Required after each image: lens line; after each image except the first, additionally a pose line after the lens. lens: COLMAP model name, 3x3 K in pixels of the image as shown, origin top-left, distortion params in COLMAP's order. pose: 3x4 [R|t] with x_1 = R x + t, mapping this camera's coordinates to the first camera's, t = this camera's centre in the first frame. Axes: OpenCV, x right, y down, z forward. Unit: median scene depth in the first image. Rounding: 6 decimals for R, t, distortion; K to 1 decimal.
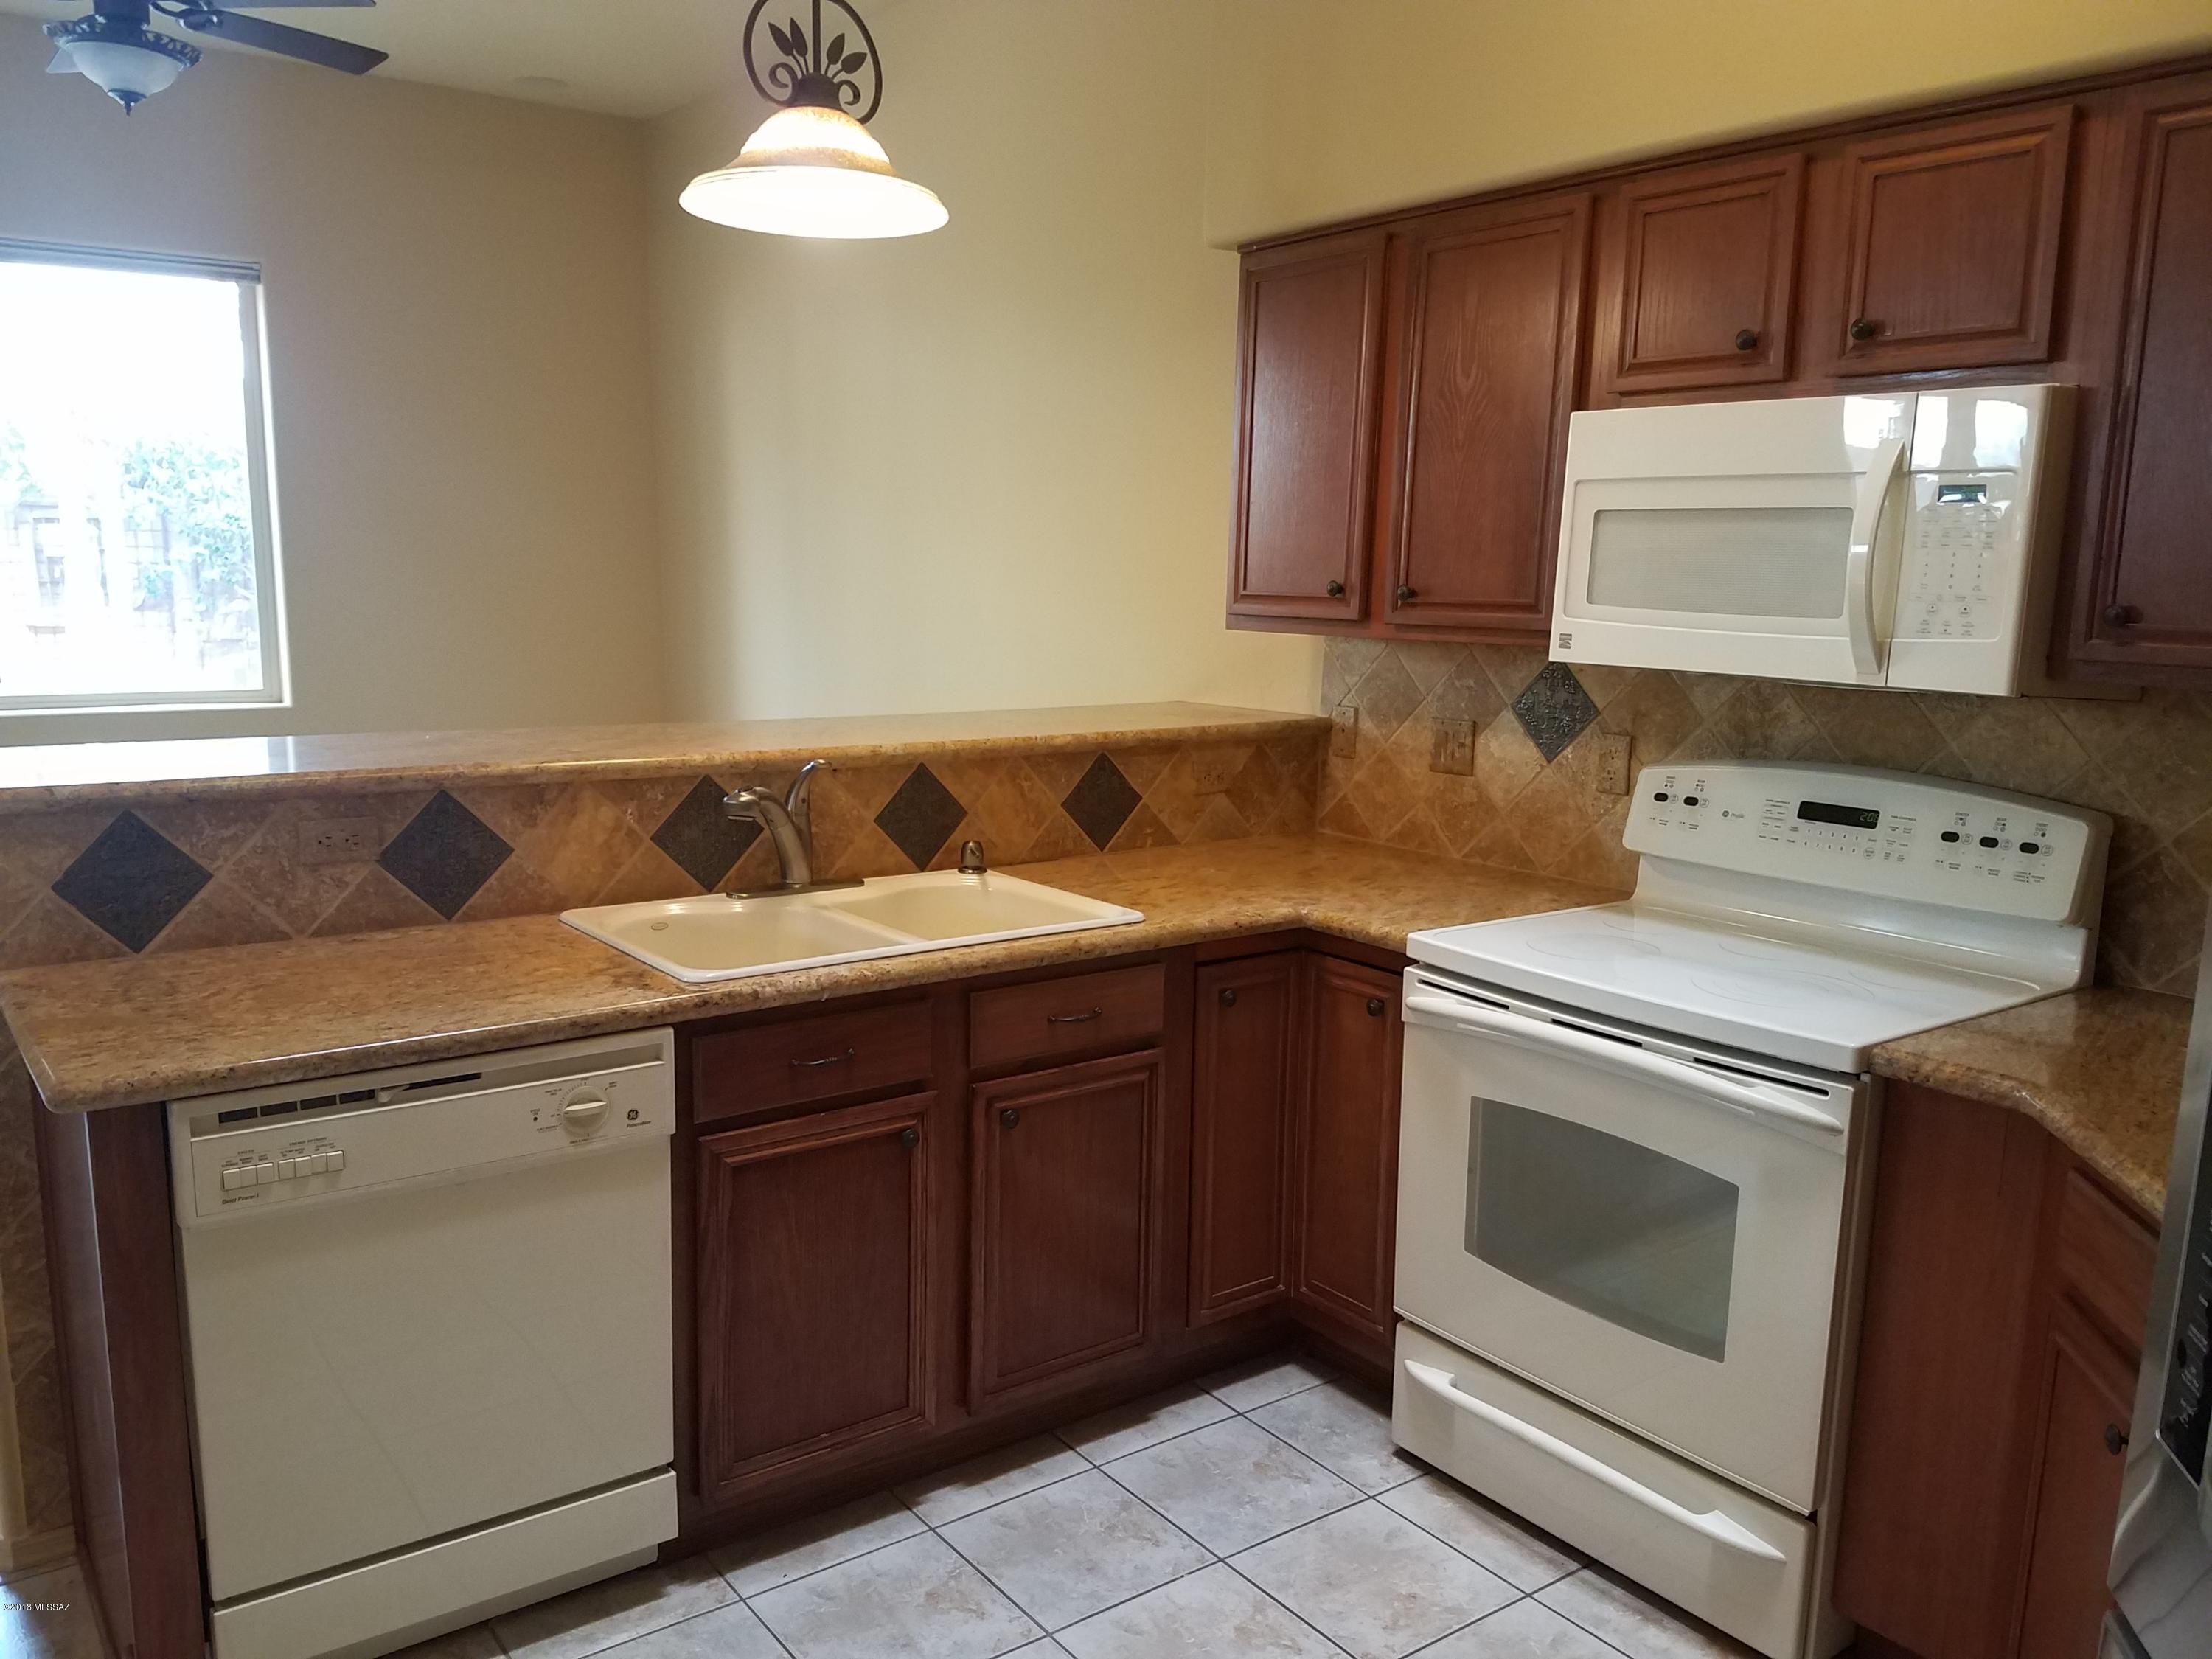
lens RADIAL K [[1712.5, 0, 1074.4], [0, 1712.5, 874.7], [0, 0, 1]] dist [0.122053, -0.186527]
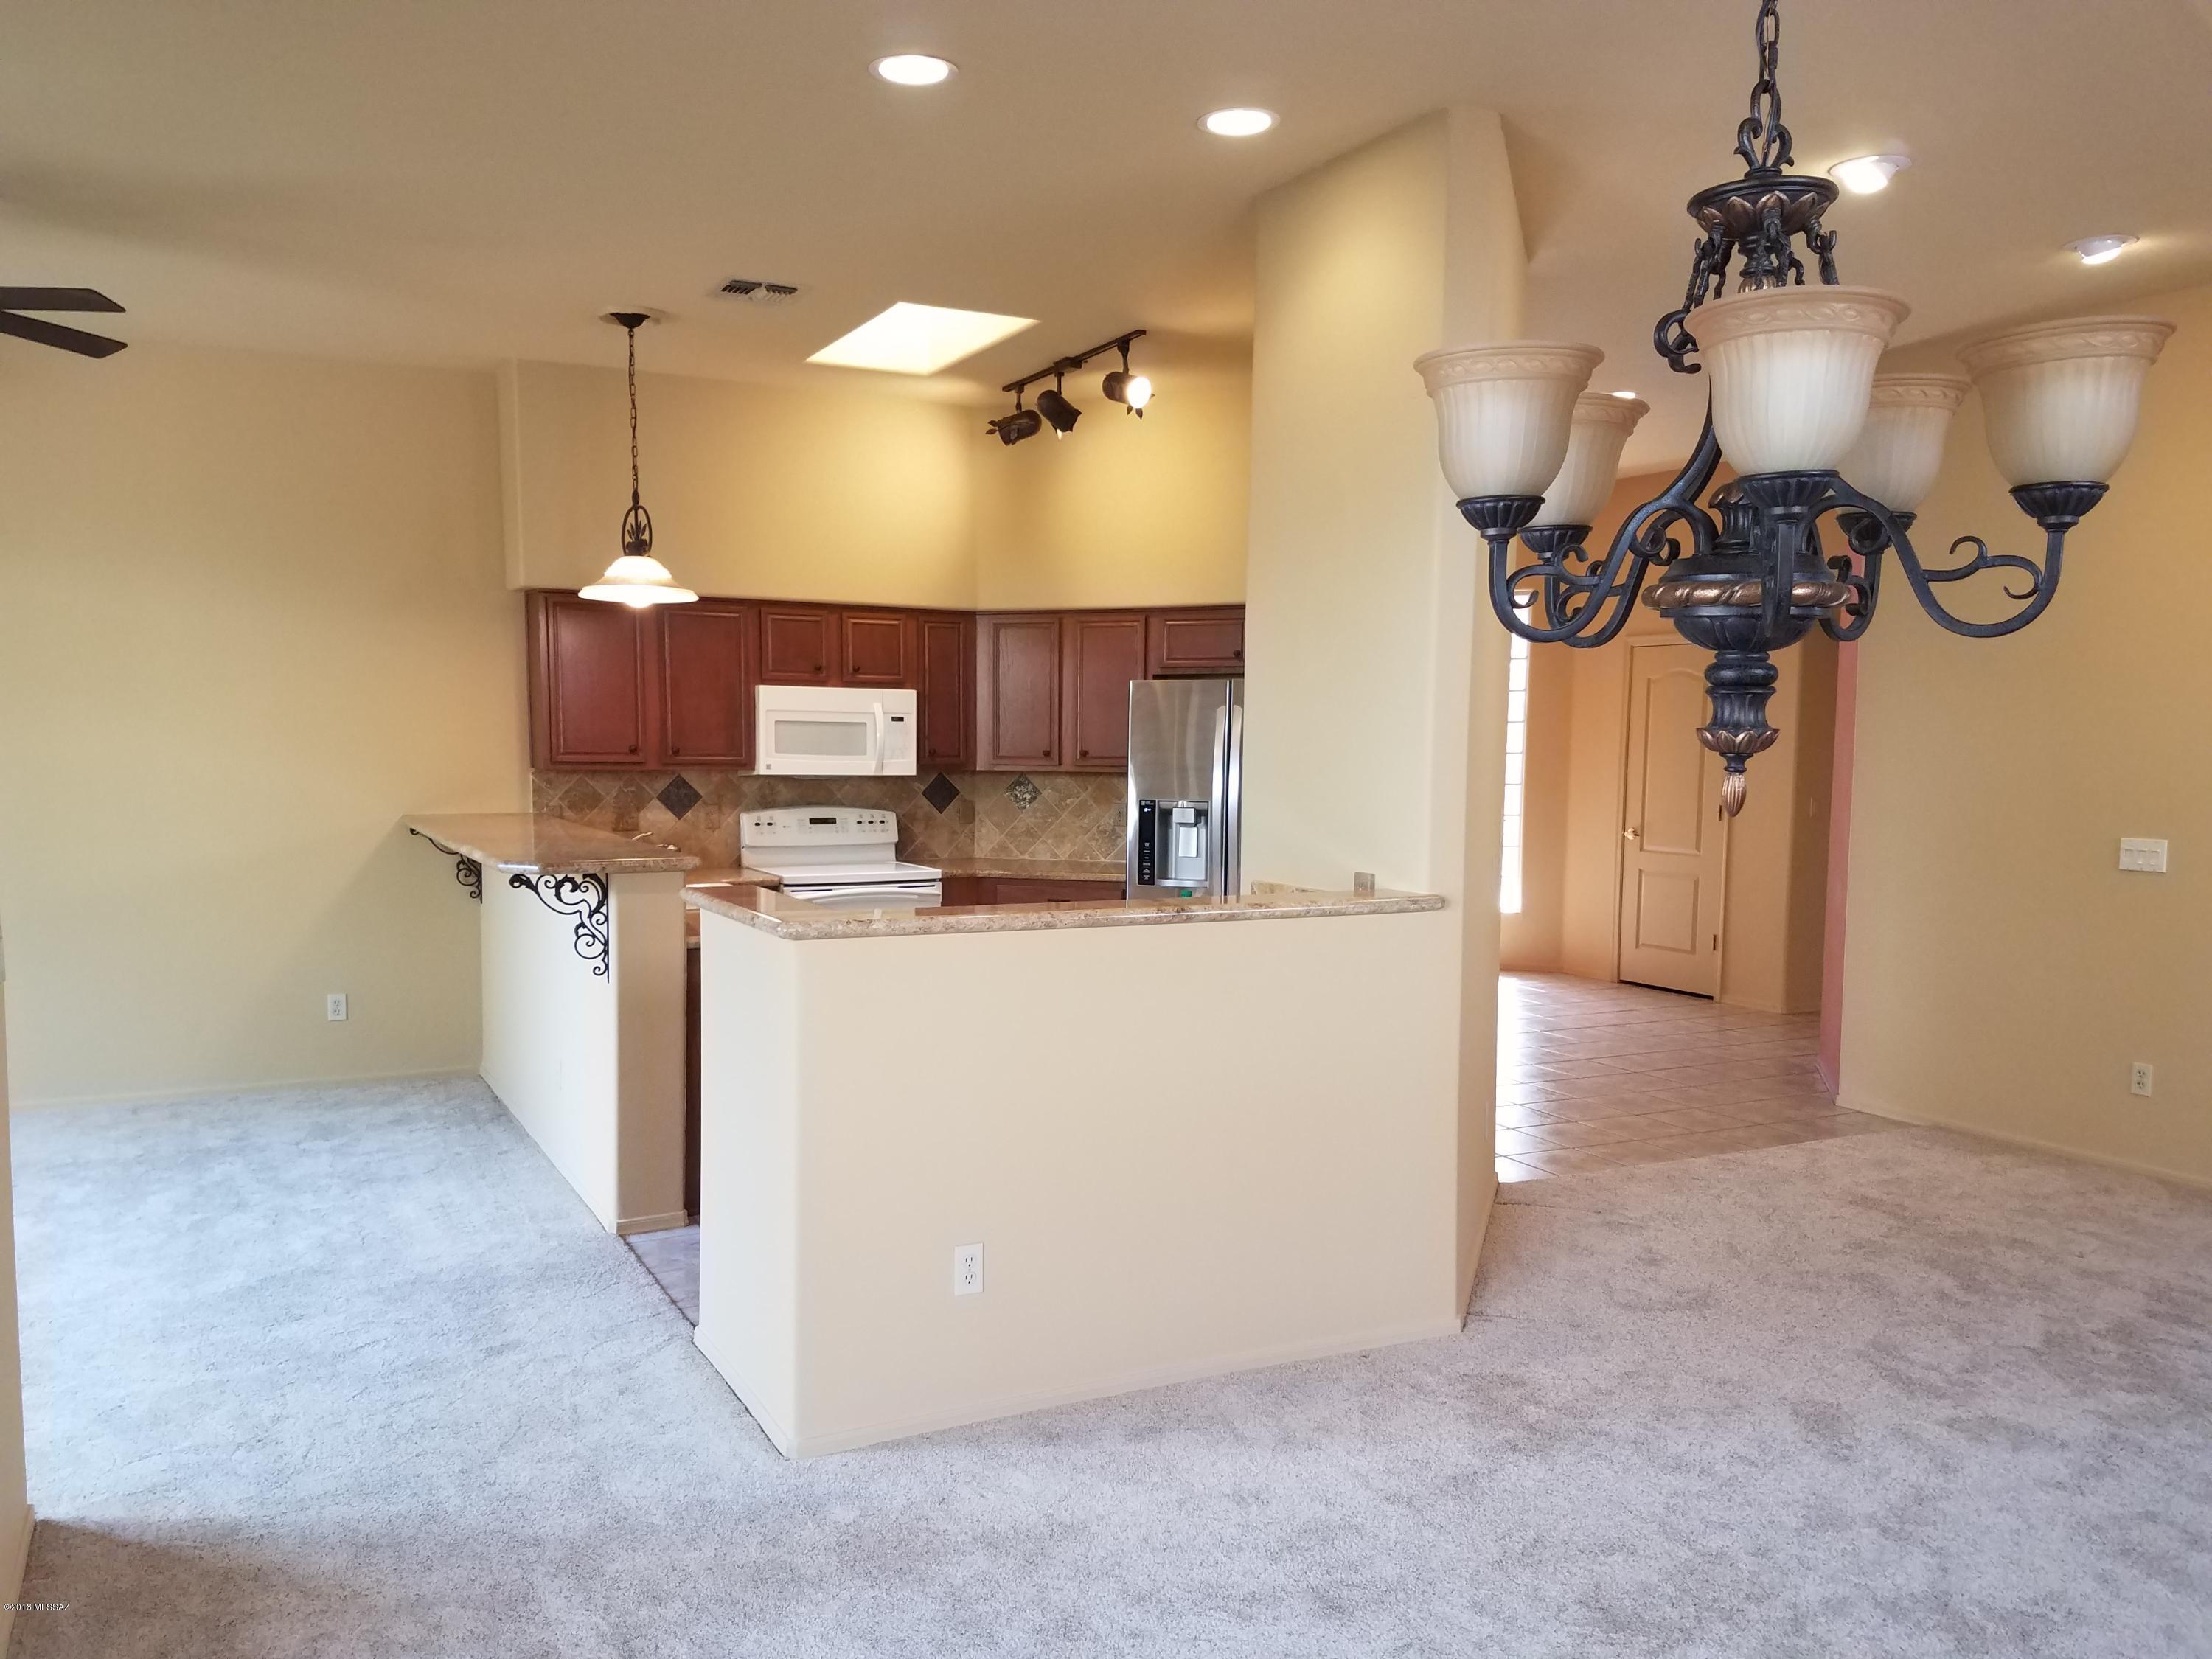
lens RADIAL K [[1697.7, 0, 1045.3], [0, 1697.7, 858.1], [0, 0, 1]] dist [0.208120, -0.351902]
pose [[0.155733, -0.093196, 0.983393, -2.410033], [0.174313, 0.982509, 0.065507, -0.097879], [-0.972297, 0.161217, 0.169255, 0.147999]]
